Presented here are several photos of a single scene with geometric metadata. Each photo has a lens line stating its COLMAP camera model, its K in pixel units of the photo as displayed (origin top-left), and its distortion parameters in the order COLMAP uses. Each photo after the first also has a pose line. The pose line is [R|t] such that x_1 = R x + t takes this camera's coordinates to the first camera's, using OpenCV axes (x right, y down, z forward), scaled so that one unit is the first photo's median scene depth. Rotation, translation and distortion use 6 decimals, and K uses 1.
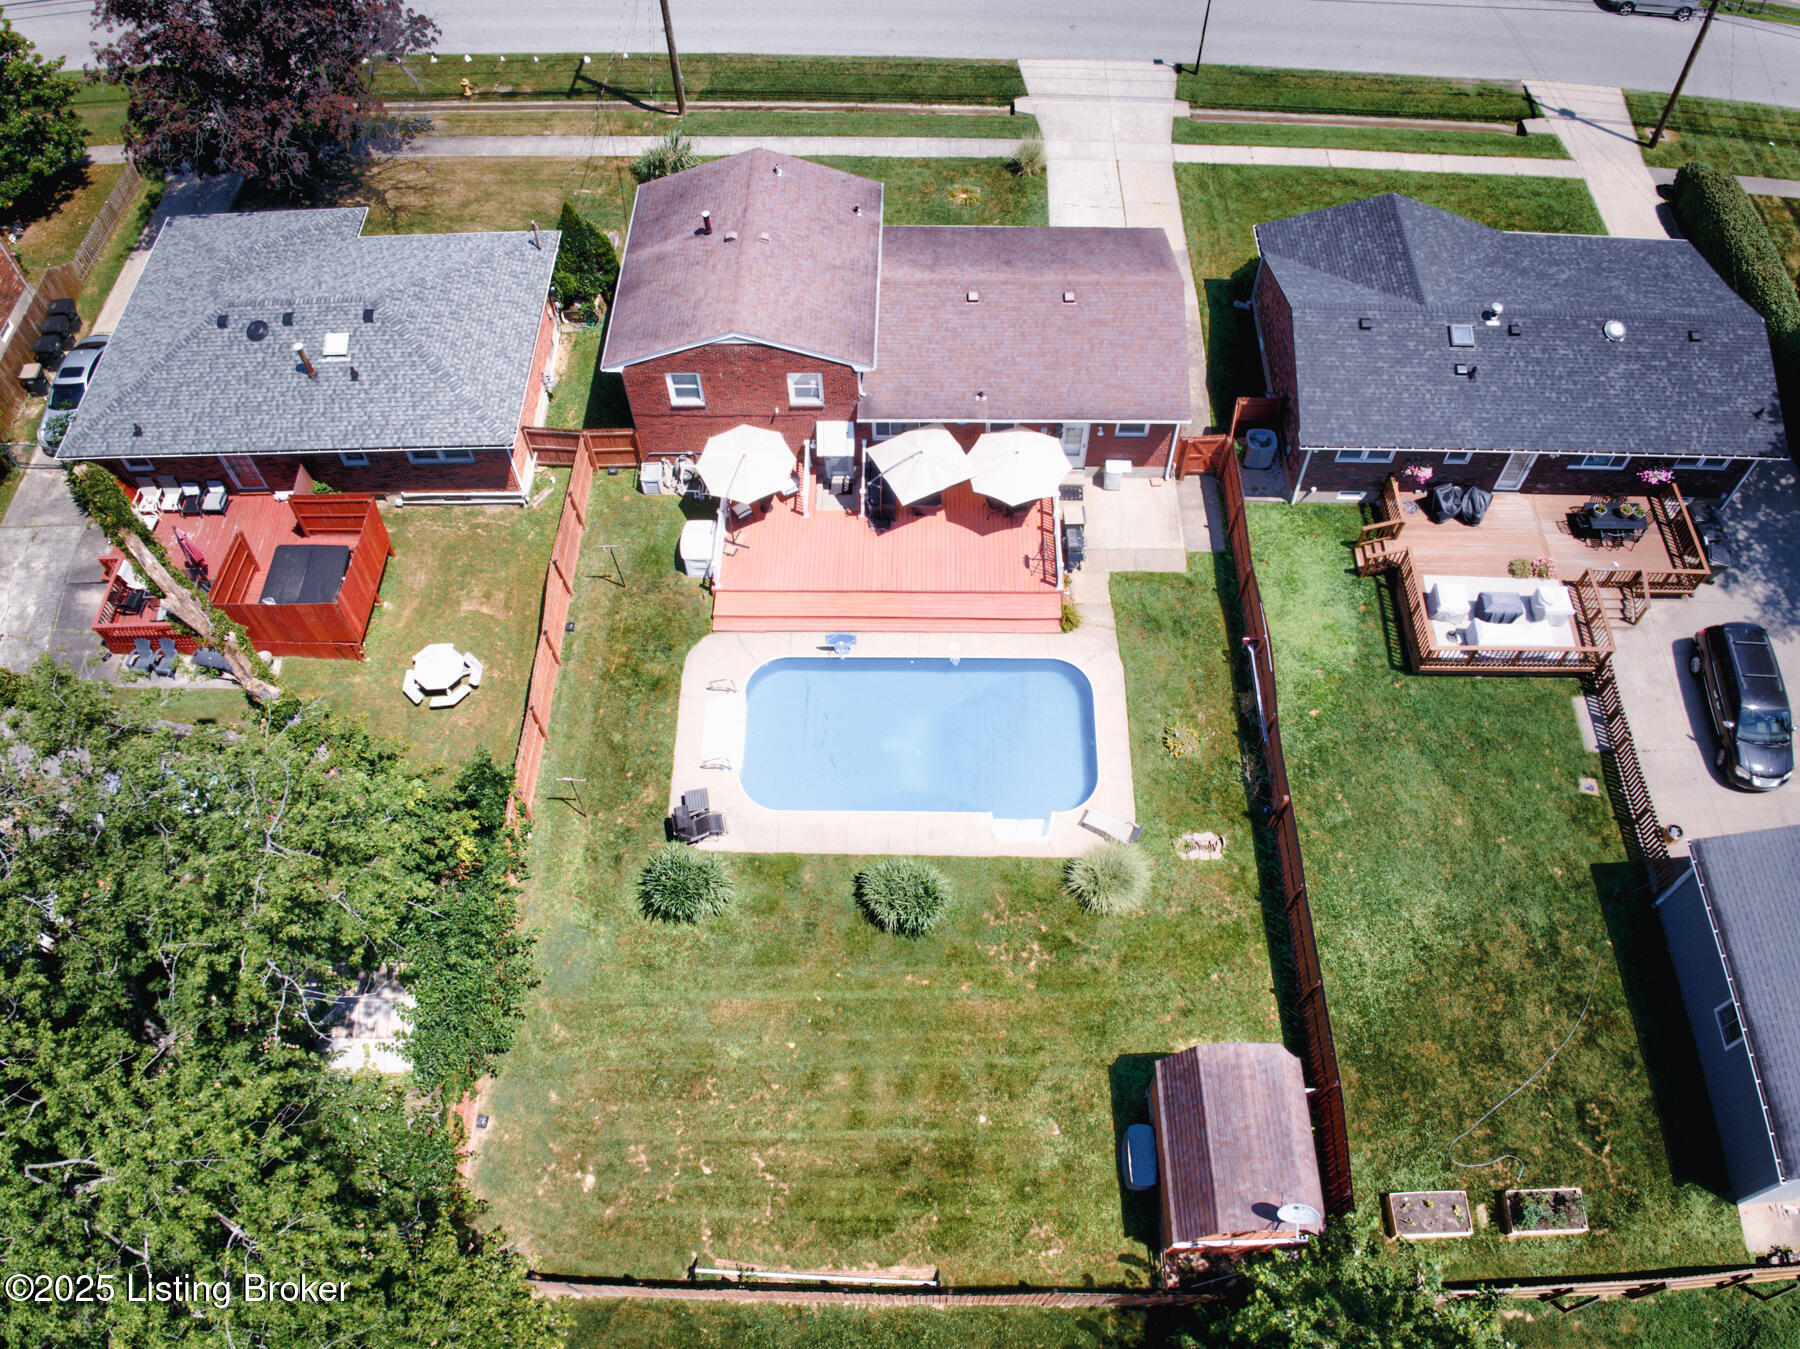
lens RADIAL K [[1332.2, 0, 919.1], [0, 1332.2, 675.1], [0, 0, 1]] dist [-0.058531, 0.003256]
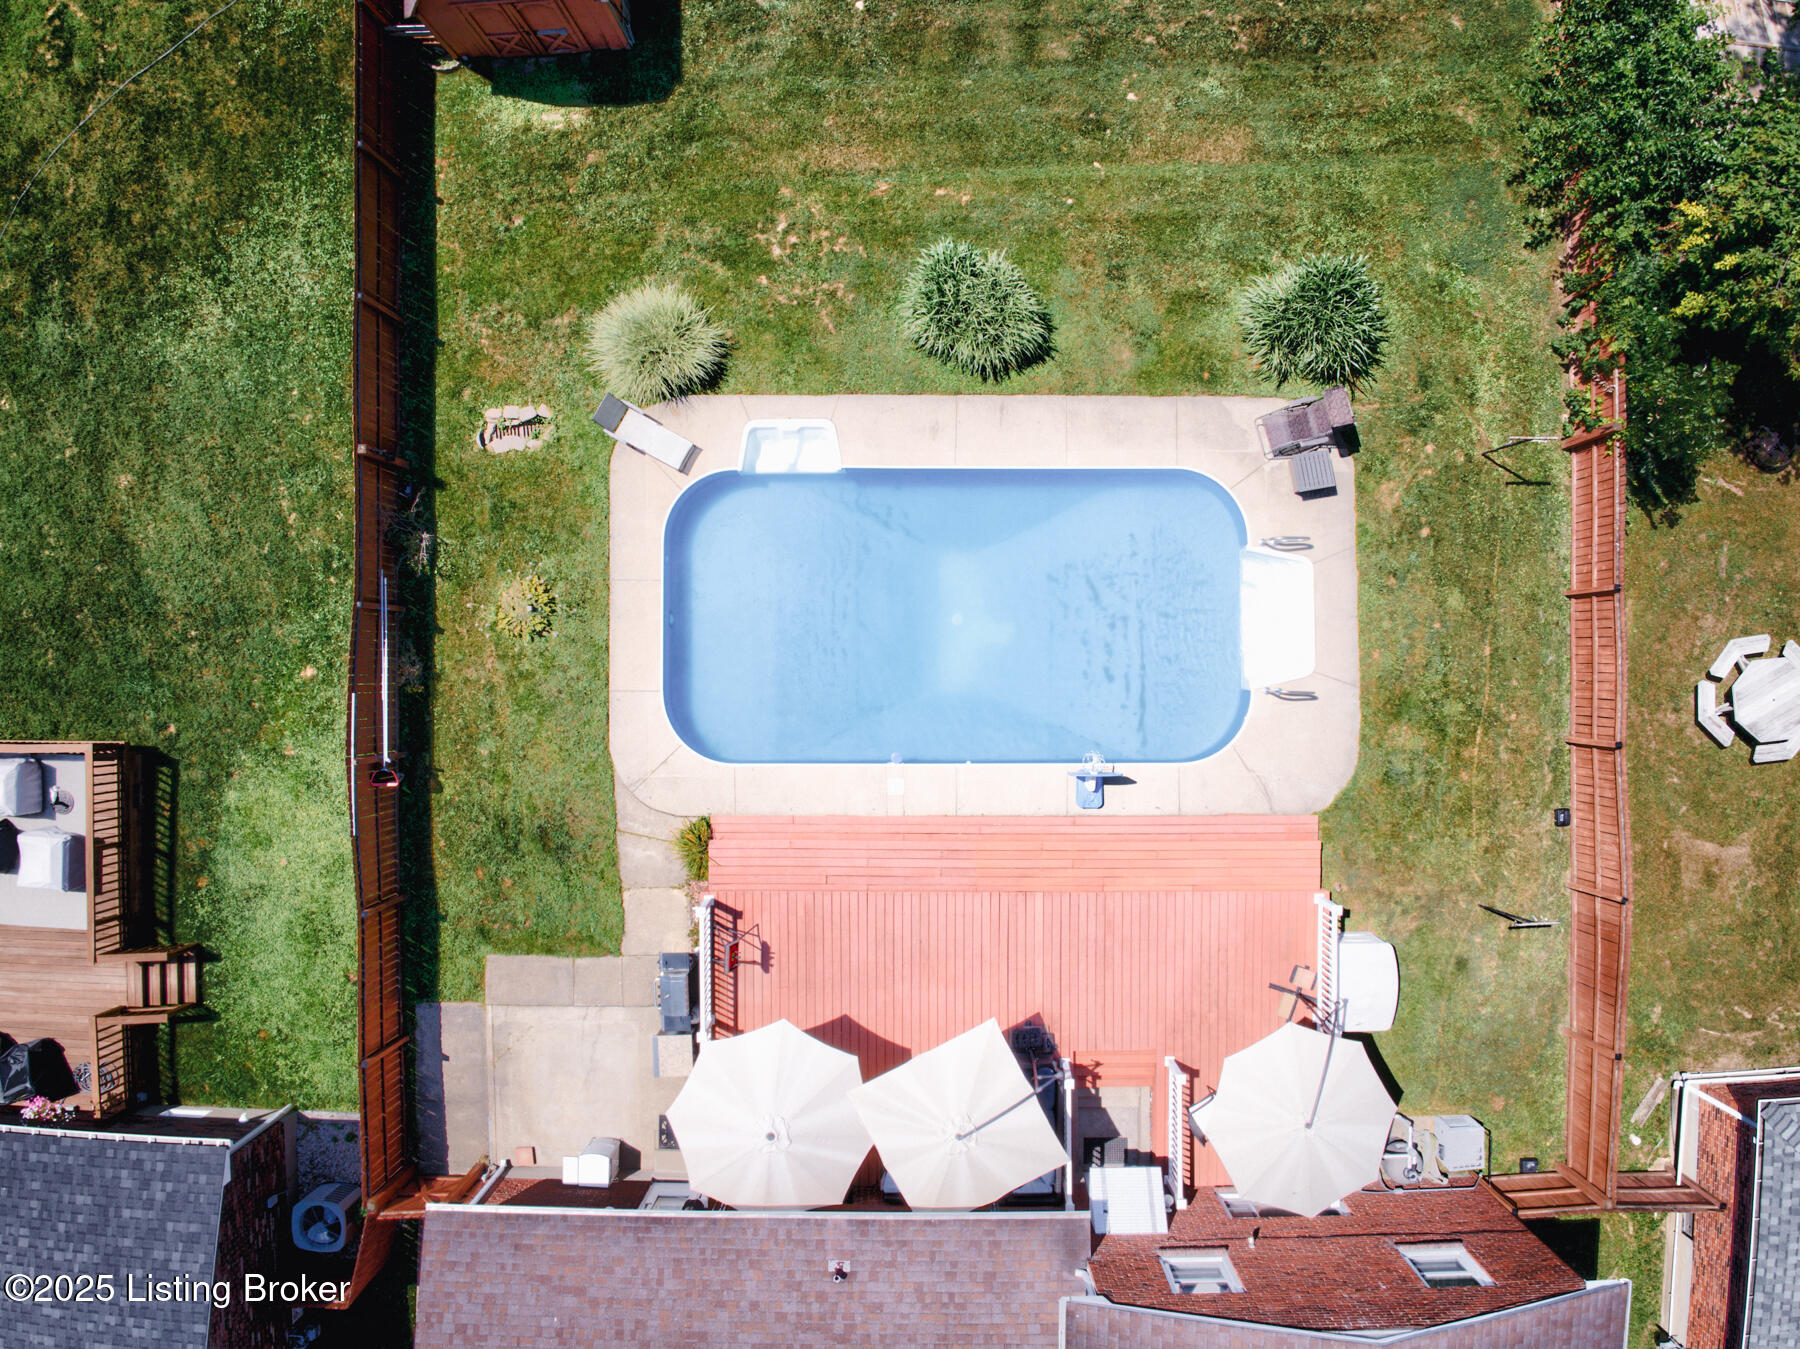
lens RADIAL K [[1326.1, 0, 915.3], [0, 1326.1, 658.2], [0, 0, 1]] dist [-0.083100, -0.016898]
pose [[-0.999787, 0.011755, 0.016975, 0.007831], [-0.000816, -0.843983, 0.536369, -0.275861], [0.020631, 0.536241, 0.843813, 0.474498]]
